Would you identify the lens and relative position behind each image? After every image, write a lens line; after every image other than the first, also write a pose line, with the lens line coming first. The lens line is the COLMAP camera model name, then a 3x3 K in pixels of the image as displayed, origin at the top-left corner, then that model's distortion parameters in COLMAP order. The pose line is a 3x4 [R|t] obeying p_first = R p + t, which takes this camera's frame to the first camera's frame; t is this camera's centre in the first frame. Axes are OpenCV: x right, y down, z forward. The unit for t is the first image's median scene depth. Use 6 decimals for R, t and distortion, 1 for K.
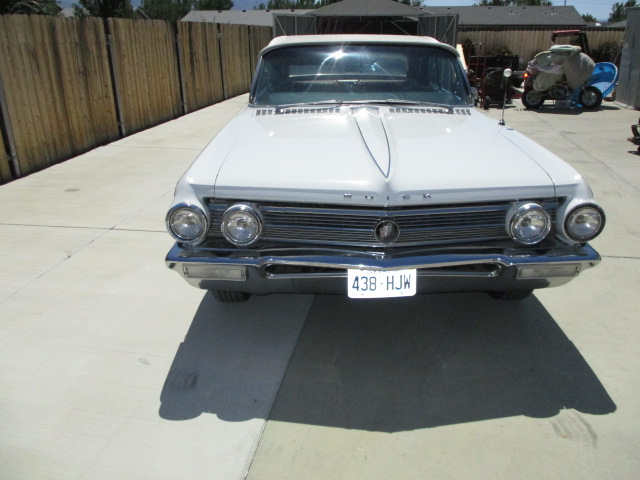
lens RADIAL K [[532.5, 0, 320.0], [0, 532.5, 240.0], [0, 0, 1]] dist [-0.020088, -0.005203]
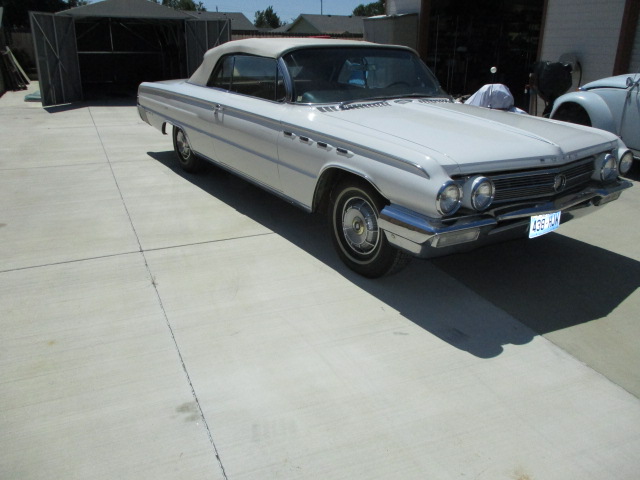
lens RADIAL K [[532.5, 0, 320.0], [0, 532.5, 240.0], [0, 0, 1]] dist [-0.020088, -0.005203]
pose [[0.834915, -0.181157, 0.519711, -1.080766], [0.184260, 0.981791, 0.046210, -0.046074], [-0.518618, 0.057180, 0.853092, 0.143601]]
